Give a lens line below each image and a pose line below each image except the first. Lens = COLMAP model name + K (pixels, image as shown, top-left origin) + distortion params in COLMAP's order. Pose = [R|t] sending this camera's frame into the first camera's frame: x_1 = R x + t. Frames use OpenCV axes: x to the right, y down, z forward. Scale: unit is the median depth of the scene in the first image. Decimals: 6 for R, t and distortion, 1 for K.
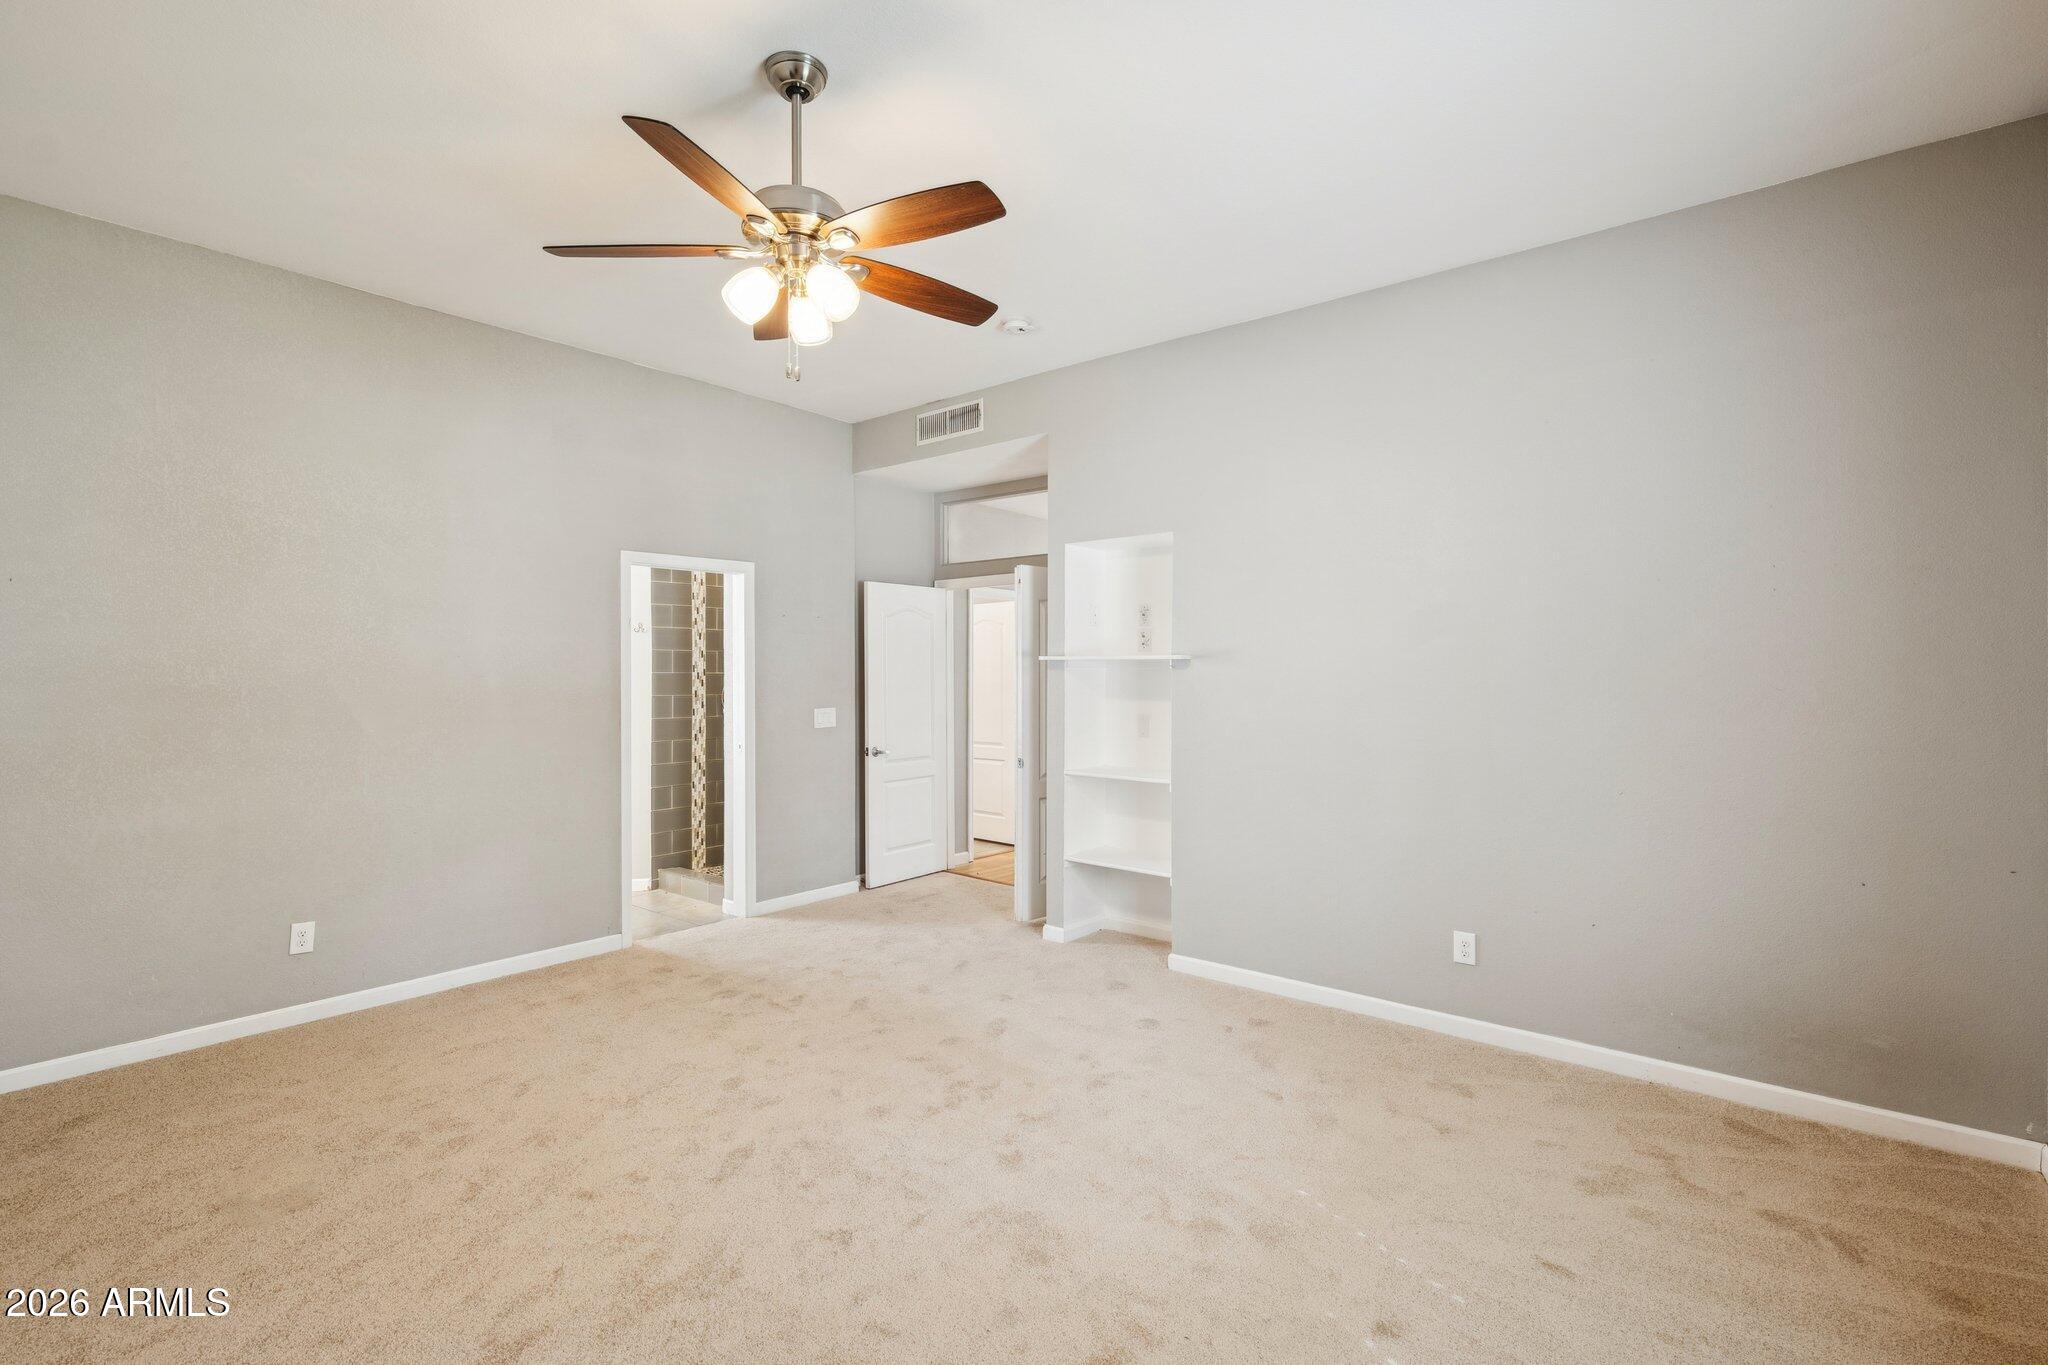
lens RADIAL K [[947.0, 0, 1019.0], [0, 947.0, 673.2], [0, 0, 1]] dist [0.001966, 0.000420]
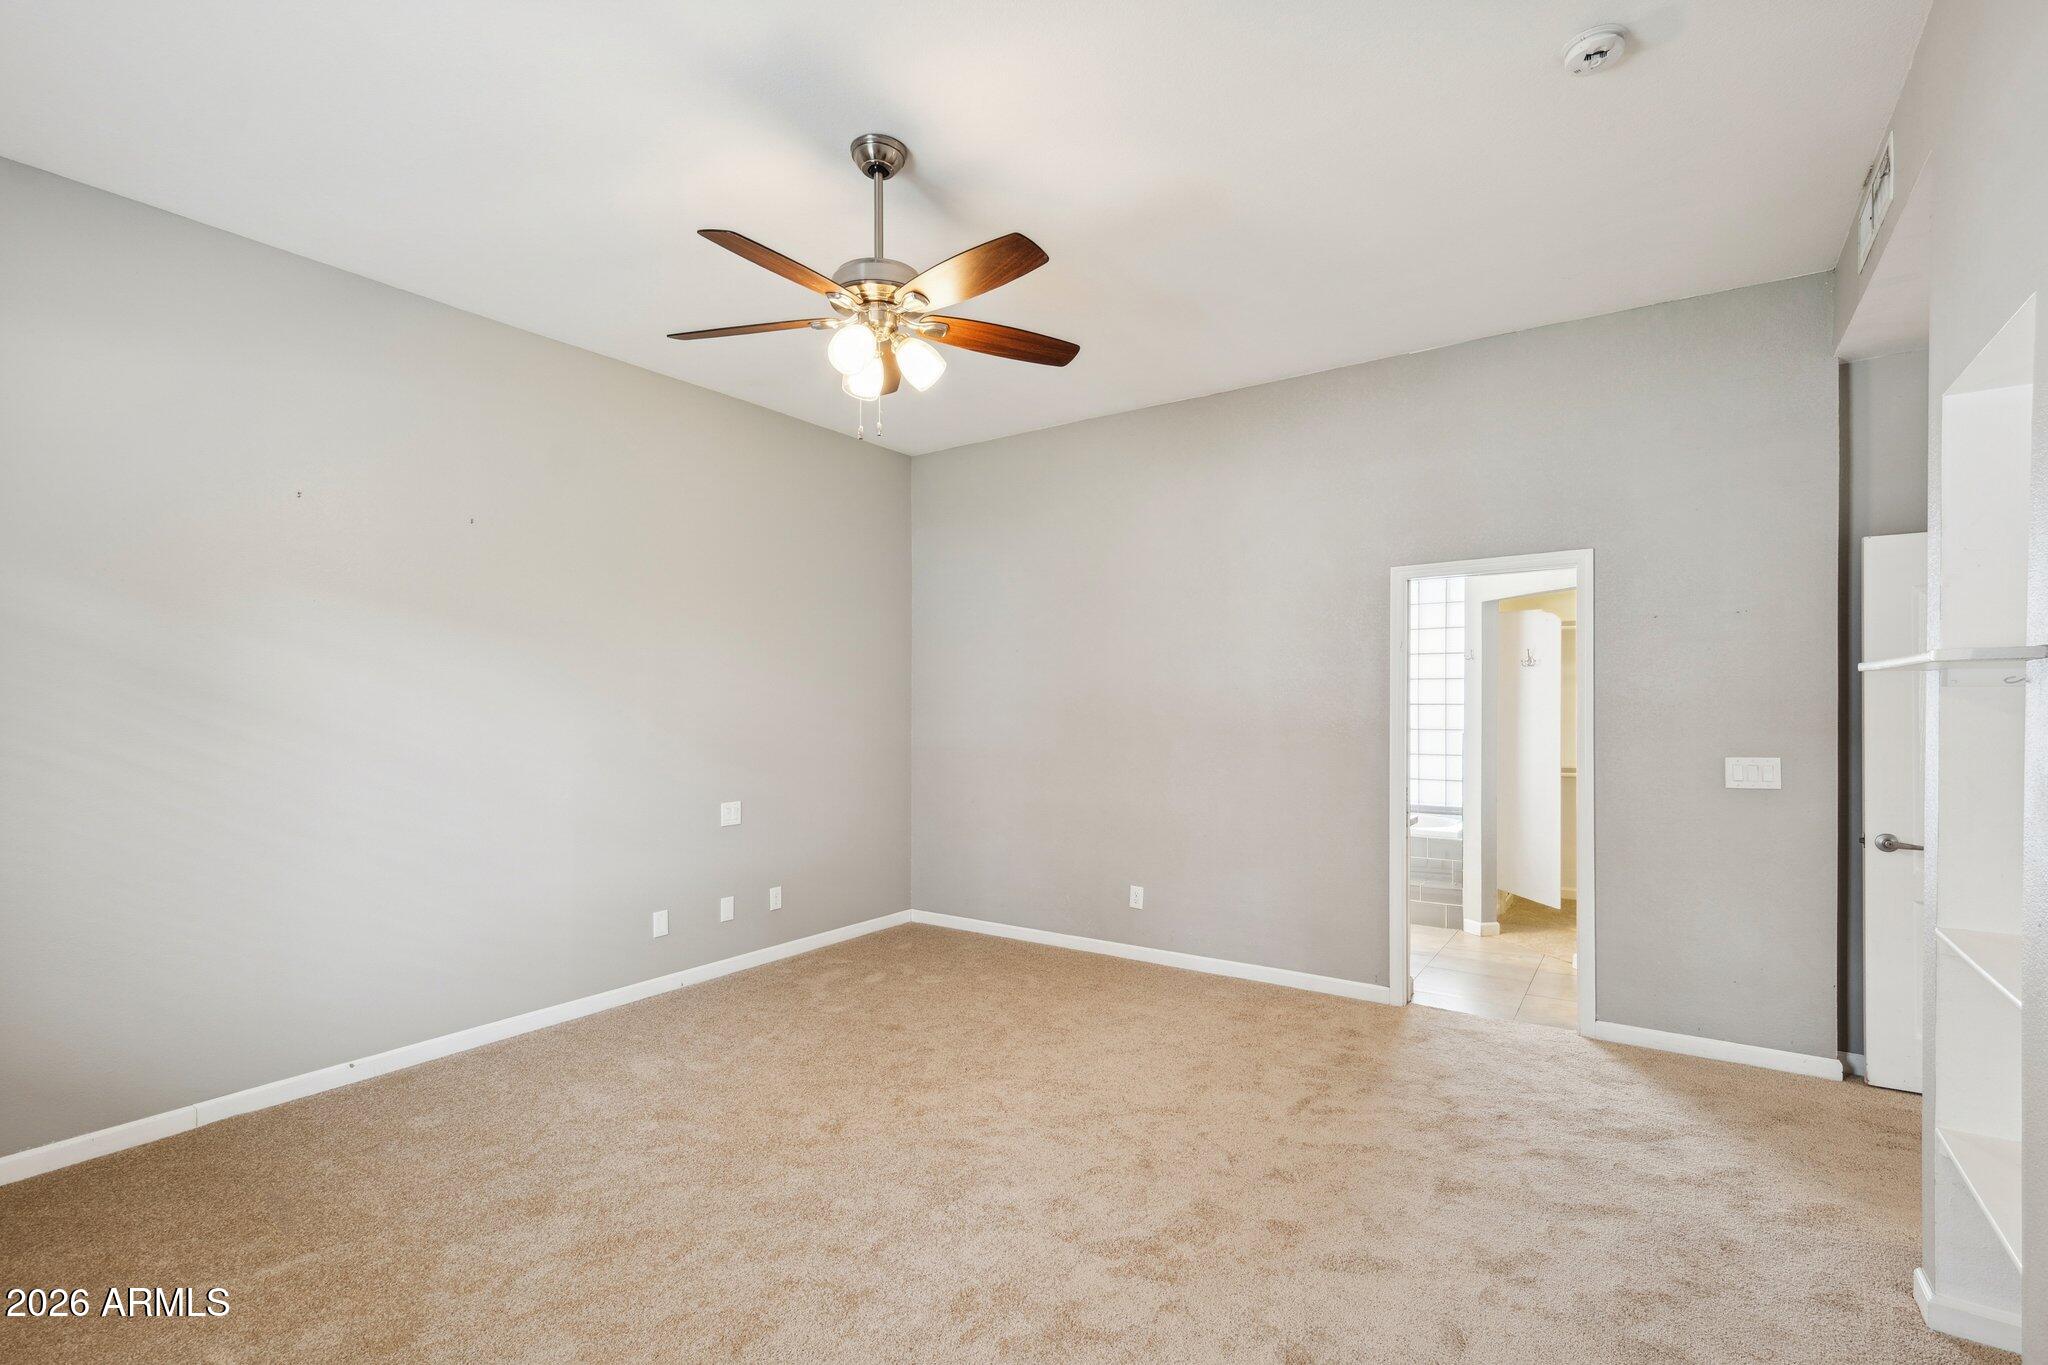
lens RADIAL K [[947.0, 0, 1018.3], [0, 947.0, 702.3], [0, 0, 1]] dist [0.001966, 0.000420]
pose [[0.077858, -0.002925, -0.996960, 0.475884], [0.000168, 0.999996, -0.002921, 0.002877], [0.996964, 0.000060, 0.077858, 0.590045]]
